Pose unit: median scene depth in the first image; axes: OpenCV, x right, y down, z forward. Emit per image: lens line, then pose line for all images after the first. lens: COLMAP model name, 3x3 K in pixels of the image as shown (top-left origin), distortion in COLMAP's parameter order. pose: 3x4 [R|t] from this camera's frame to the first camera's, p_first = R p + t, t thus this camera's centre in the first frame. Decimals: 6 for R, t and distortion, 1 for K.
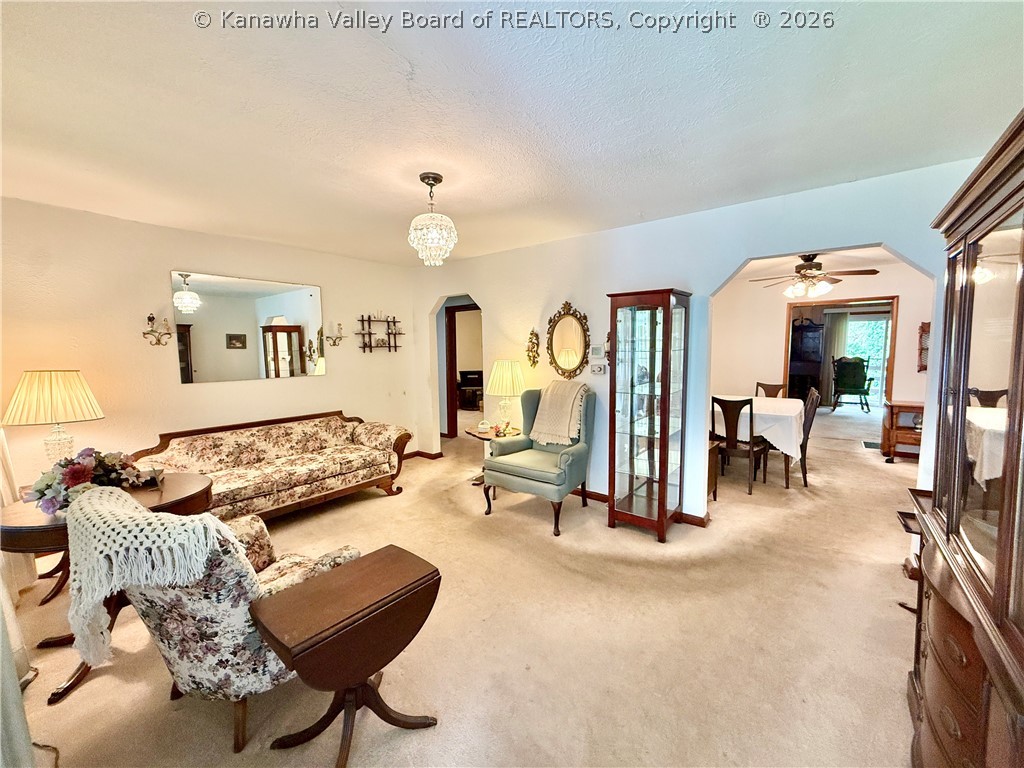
lens RADIAL K [[436.0, 0, 507.0], [0, 436.0, 385.4], [0, 0, 1]] dist [-0.002837, -0.000195]
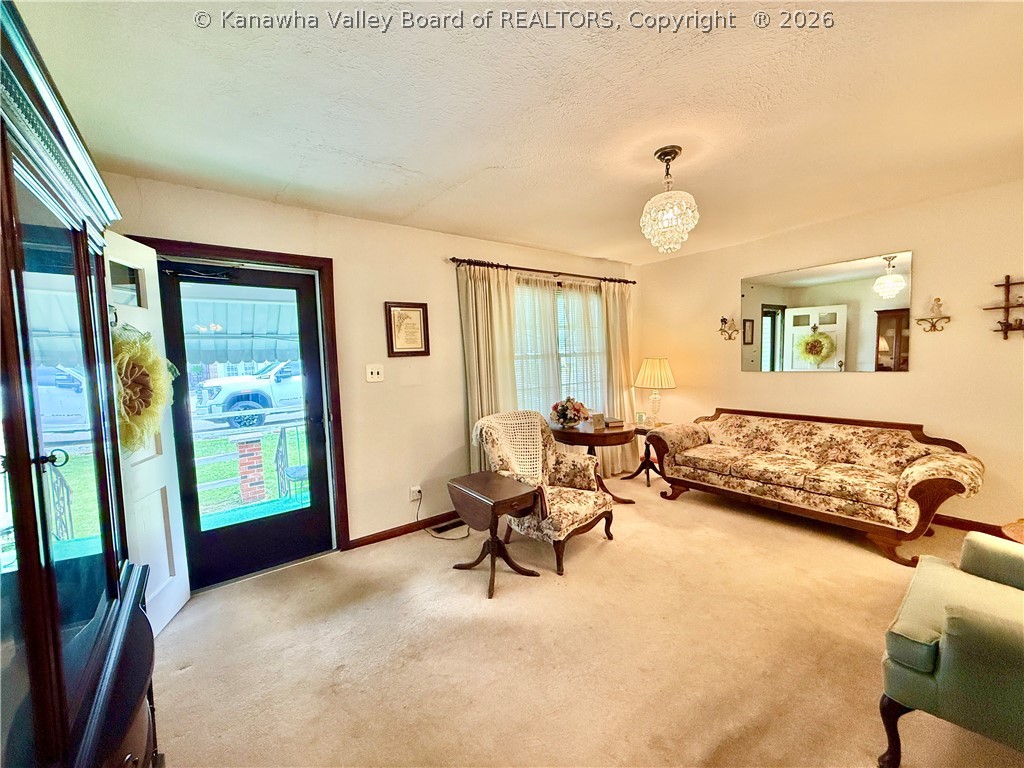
lens RADIAL K [[408.4, 0, 511.5], [0, 408.4, 384.4], [0, 0, 1]] dist [-0.000036, -0.000063]
pose [[-0.277543, 0.090937, -0.956400, 0.495299], [-0.040406, 0.993524, 0.106193, -0.057920], [0.959863, 0.068118, -0.272071, 0.640420]]
